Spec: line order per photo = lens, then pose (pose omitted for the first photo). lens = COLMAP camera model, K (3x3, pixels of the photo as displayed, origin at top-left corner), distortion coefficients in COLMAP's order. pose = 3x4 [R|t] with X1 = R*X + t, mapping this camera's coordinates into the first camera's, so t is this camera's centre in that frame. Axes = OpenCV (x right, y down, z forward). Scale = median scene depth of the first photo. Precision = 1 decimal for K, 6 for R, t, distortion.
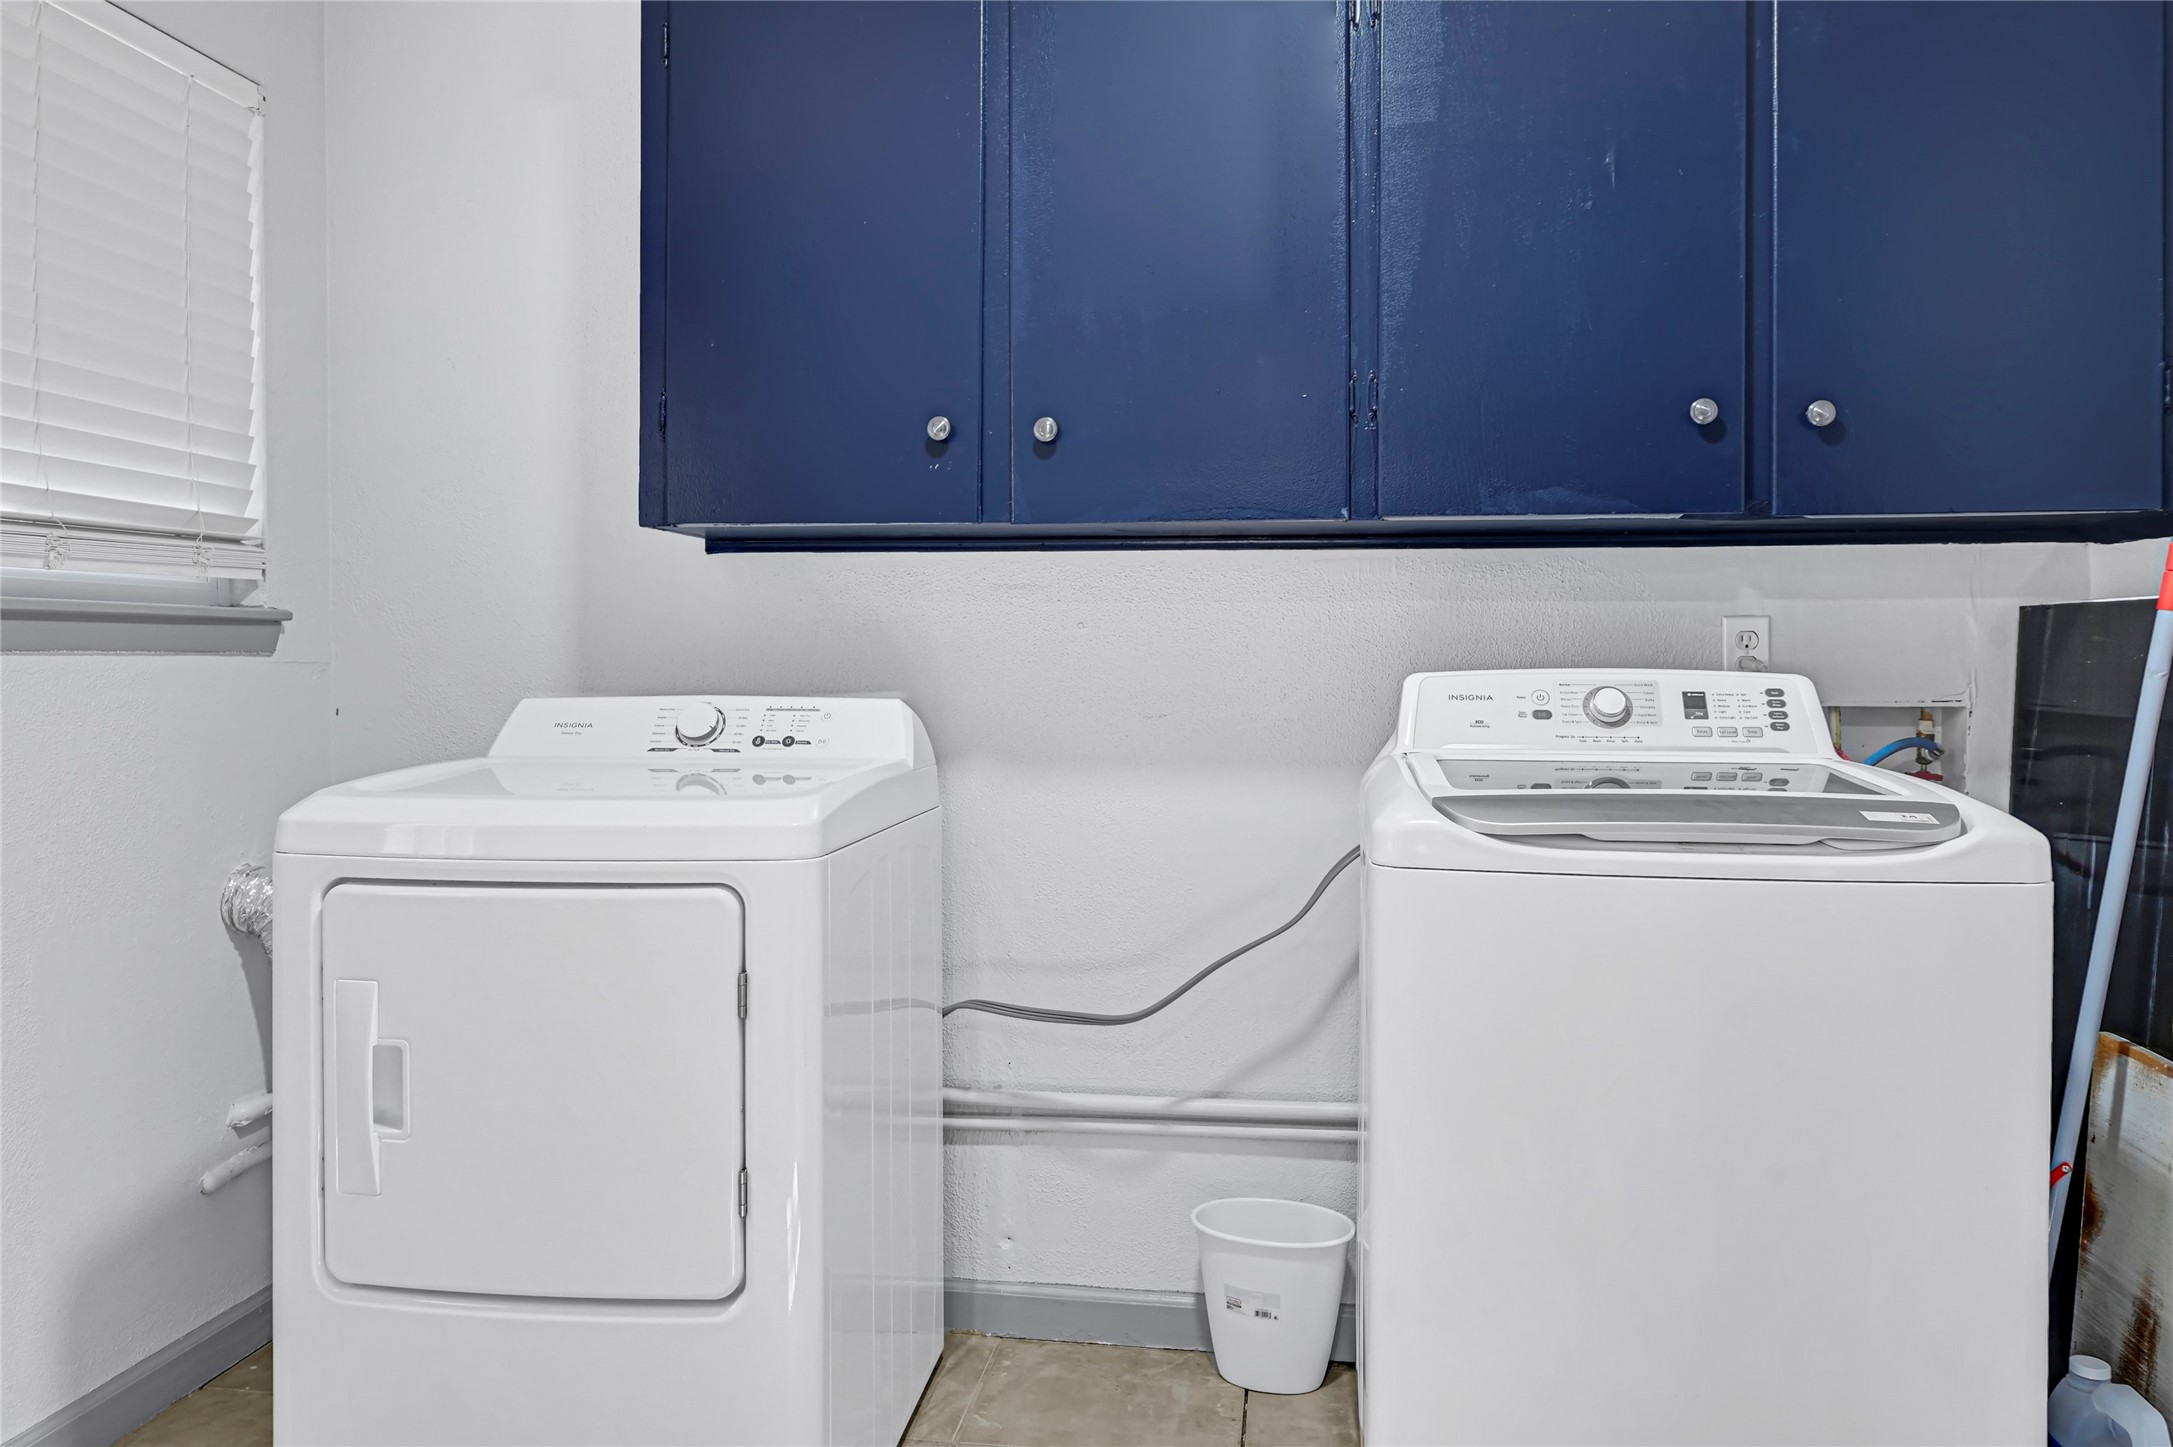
lens RADIAL K [[1484.1, 0, 1092.3], [0, 1484.1, 687.6], [0, 0, 1]] dist [-0.001426, -0.003625]
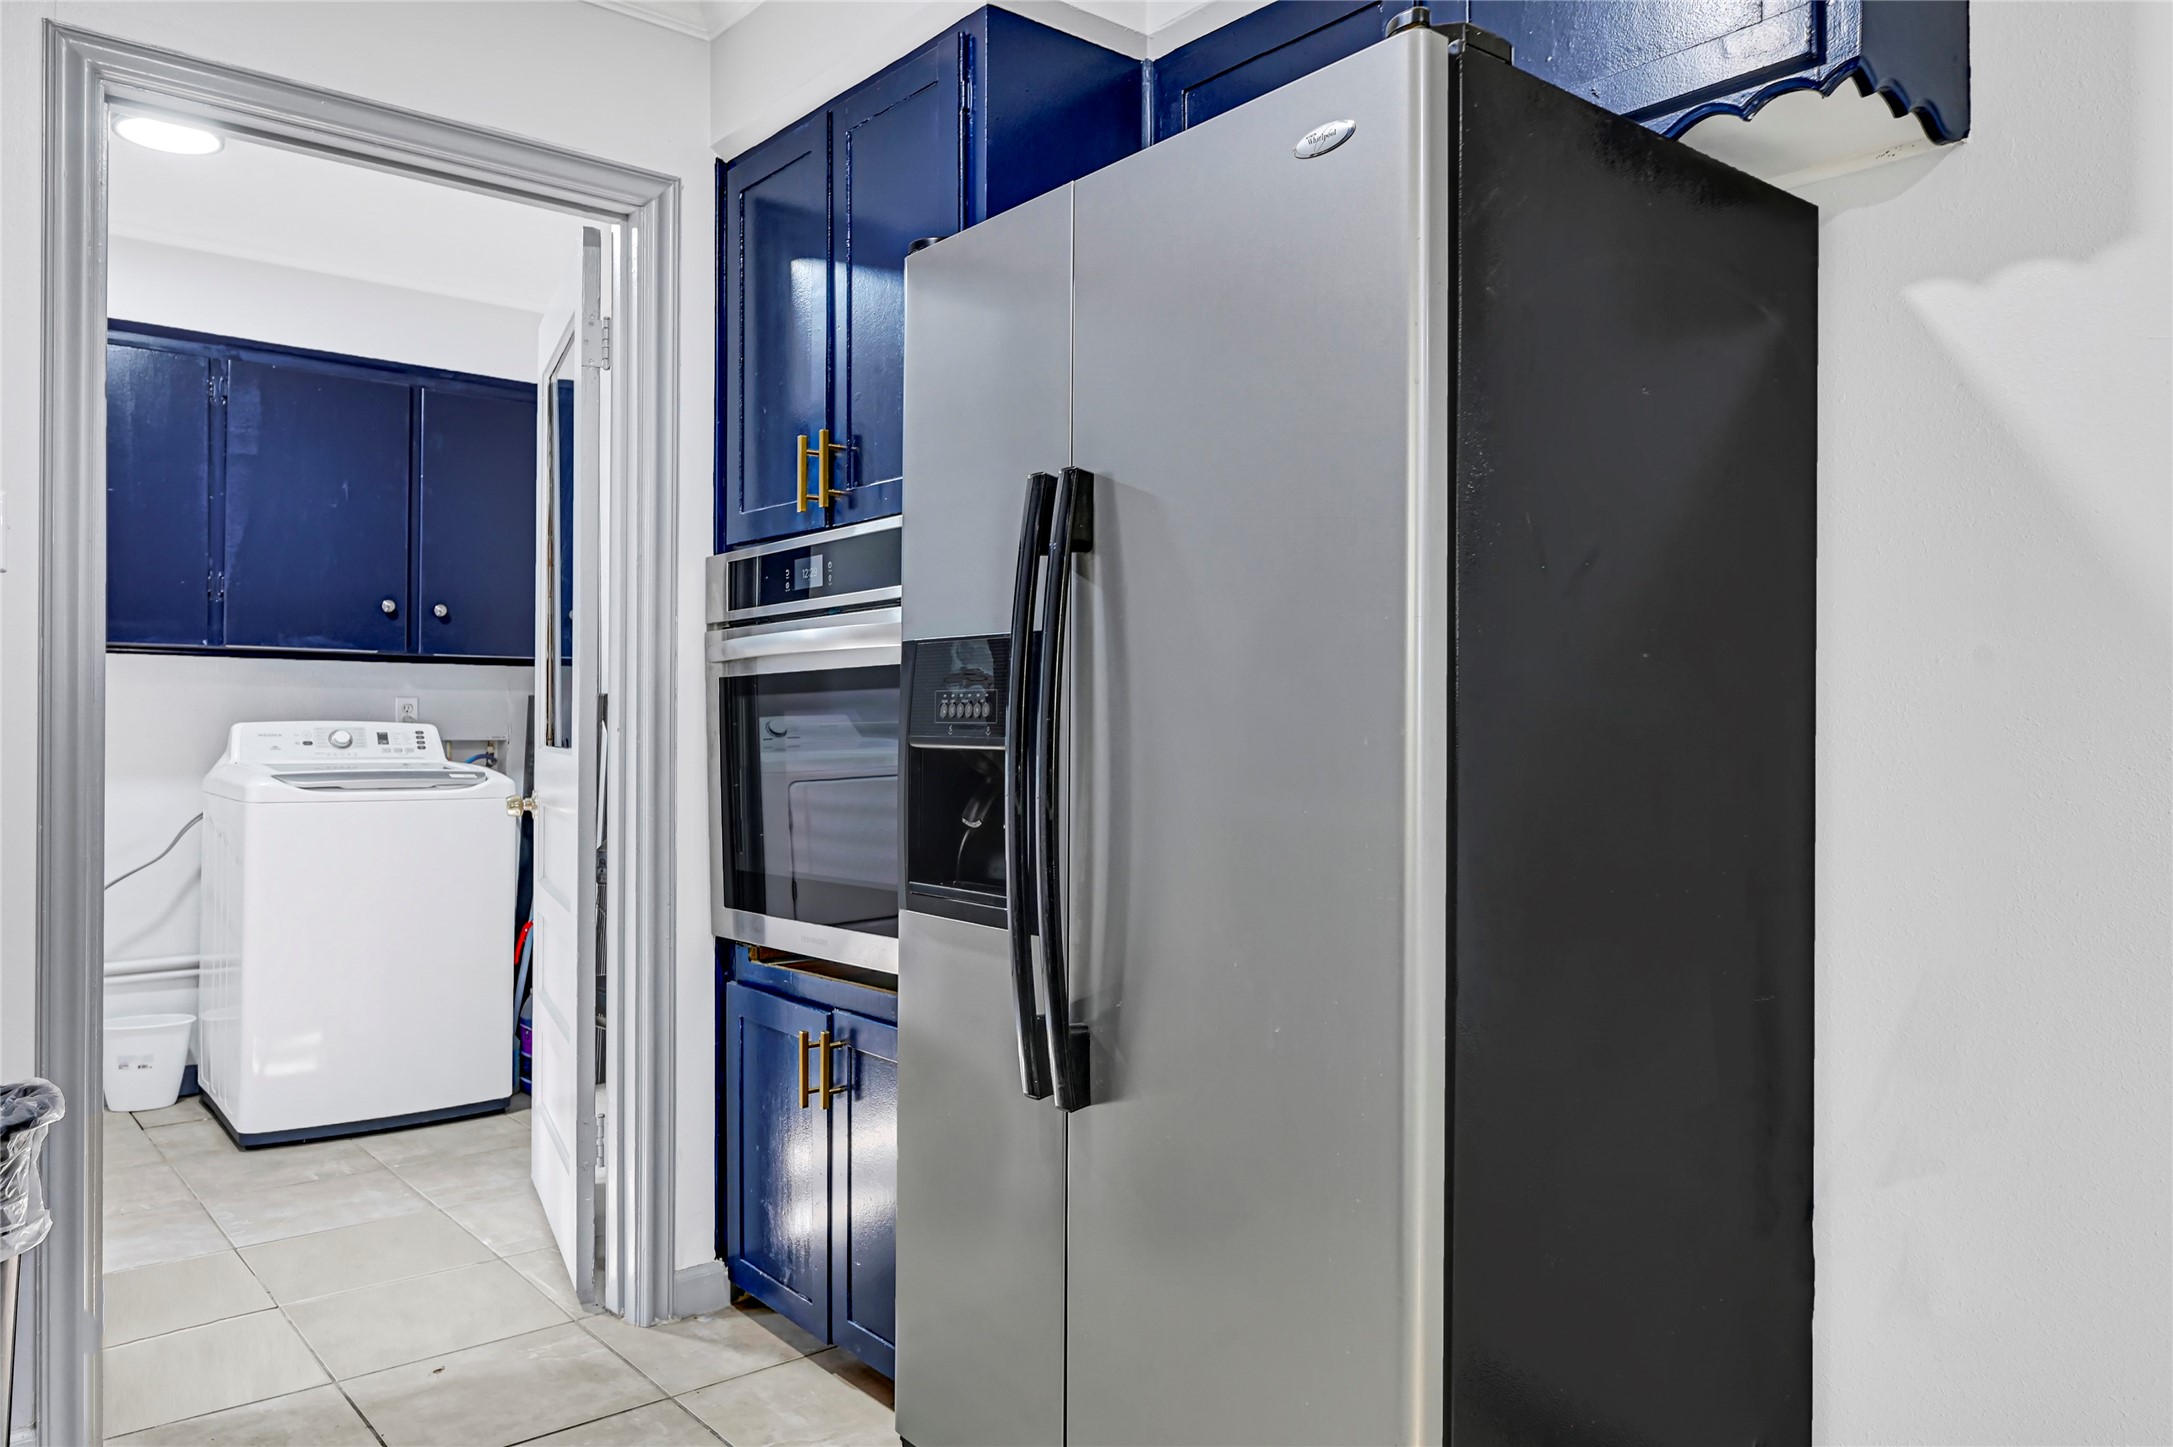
lens RADIAL K [[1484.1, 0, 1092.3], [0, 1484.1, 687.6], [0, 0, 1]] dist [-0.001426, -0.003625]
pose [[0.662103, 0.022936, 0.749061, -0.531438], [0.008152, 0.999252, -0.037802, 0.028081], [-0.749368, 0.031136, 0.661421, -1.210586]]
